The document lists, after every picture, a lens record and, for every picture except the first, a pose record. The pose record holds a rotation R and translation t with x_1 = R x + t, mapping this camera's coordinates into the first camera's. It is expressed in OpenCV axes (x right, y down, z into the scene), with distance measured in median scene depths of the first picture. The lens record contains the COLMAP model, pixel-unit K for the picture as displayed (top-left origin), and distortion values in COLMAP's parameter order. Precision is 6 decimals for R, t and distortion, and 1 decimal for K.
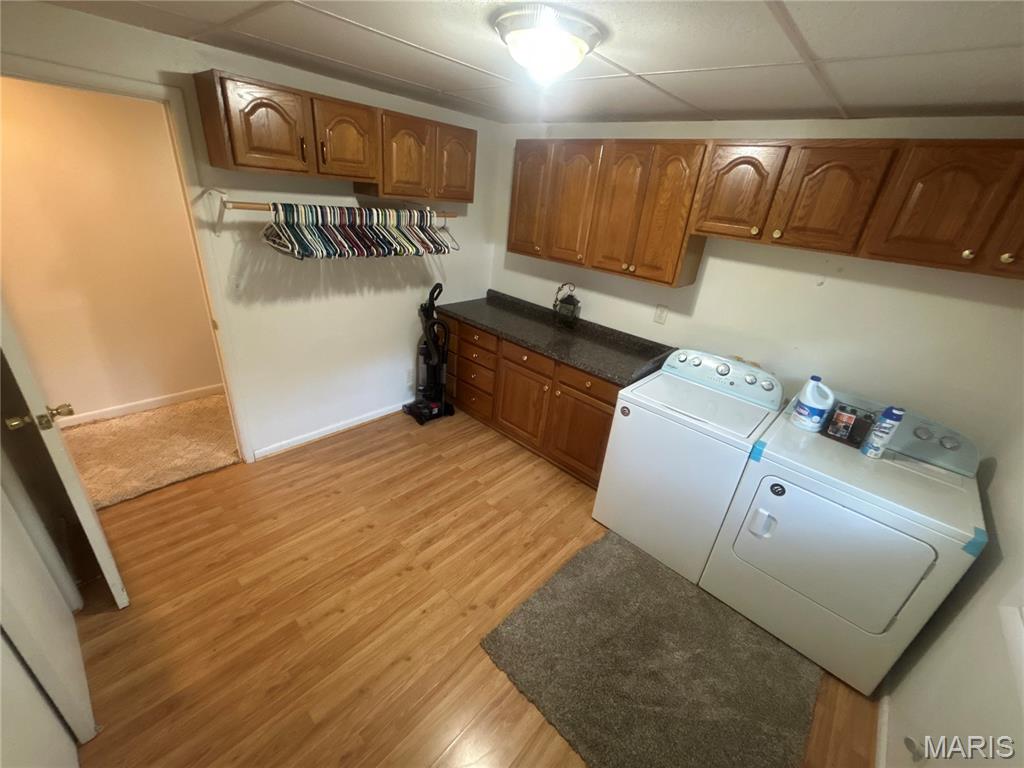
lens RADIAL K [[415.3, 0, 512.0], [0, 415.3, 384.0], [0, 0, 1]] dist [0.001162, 0.000049]
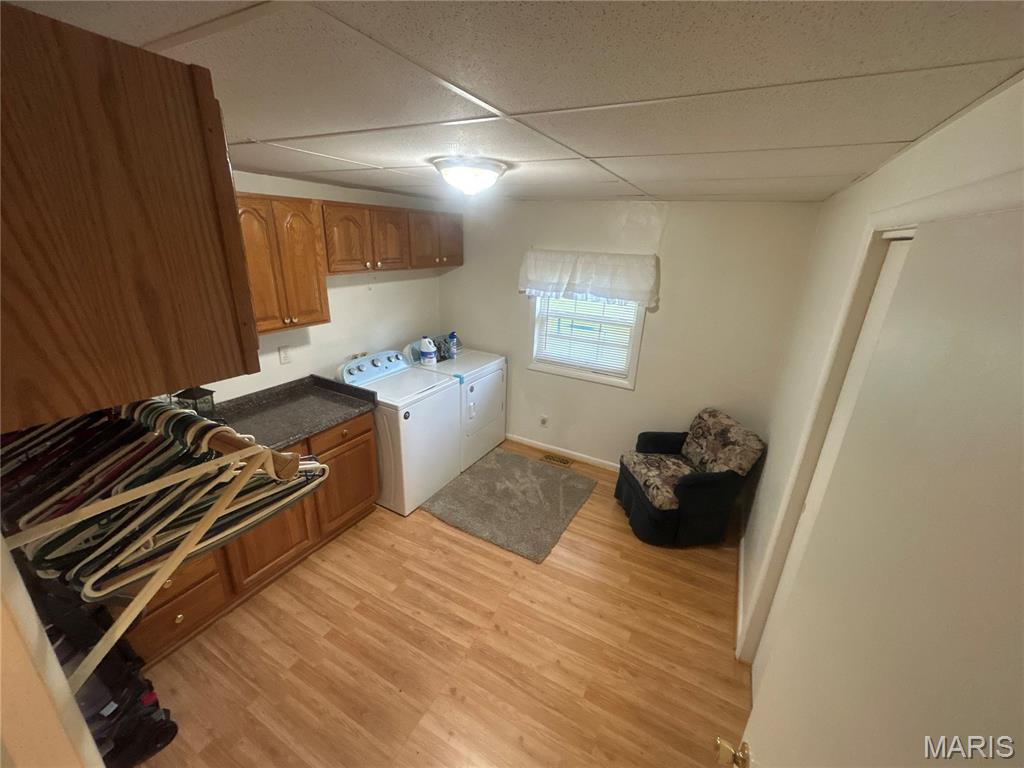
lens RADIAL K [[415.3, 0, 512.0], [0, 415.3, 384.0], [0, 0, 1]] dist [0.001162, 0.000049]
pose [[-0.239452, -0.425798, 0.872559, -0.909441], [0.359911, 0.795747, 0.487083, -0.537174], [-0.901735, 0.430677, -0.037294, 0.748289]]
